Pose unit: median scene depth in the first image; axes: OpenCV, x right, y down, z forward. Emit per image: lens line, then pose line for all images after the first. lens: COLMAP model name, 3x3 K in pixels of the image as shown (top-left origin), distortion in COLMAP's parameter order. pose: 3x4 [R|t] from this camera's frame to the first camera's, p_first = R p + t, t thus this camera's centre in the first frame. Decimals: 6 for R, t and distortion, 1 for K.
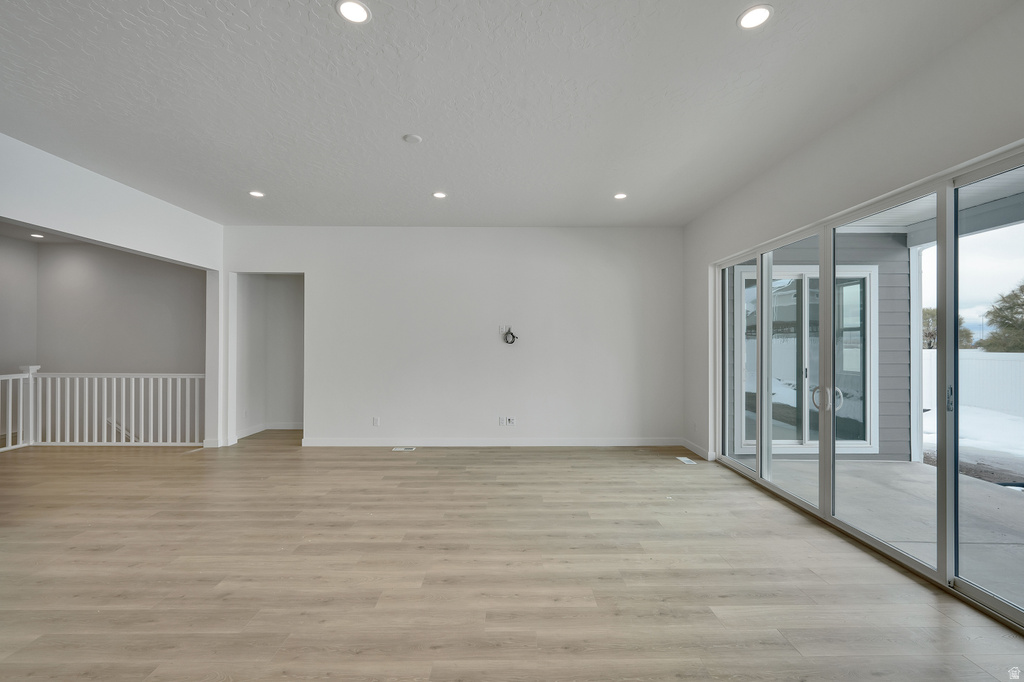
lens RADIAL K [[424.1, 0, 517.6], [0, 424.1, 339.1], [0, 0, 1]] dist [-0.002241, -0.000134]
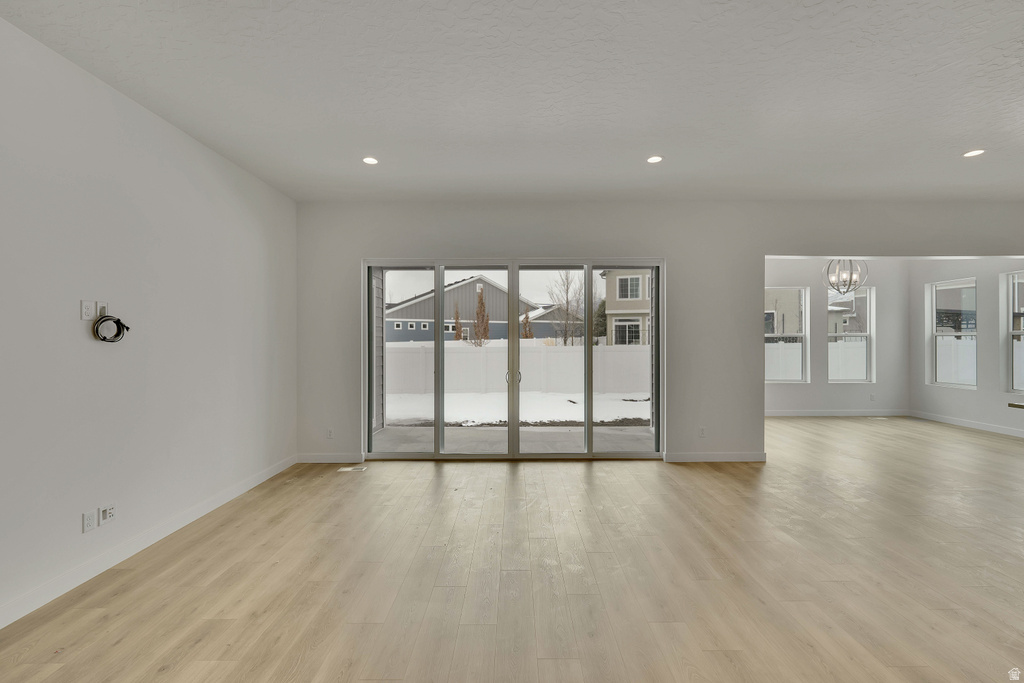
lens RADIAL K [[444.6, 0, 505.9], [0, 444.6, 342.8], [0, 0, 1]] dist [-0.020283, -0.000161]
pose [[0.024762, -0.005649, 0.999677, -0.784622], [-0.006392, 0.999963, 0.005809, 0.010280], [-0.999673, -0.006534, 0.024725, 0.933901]]
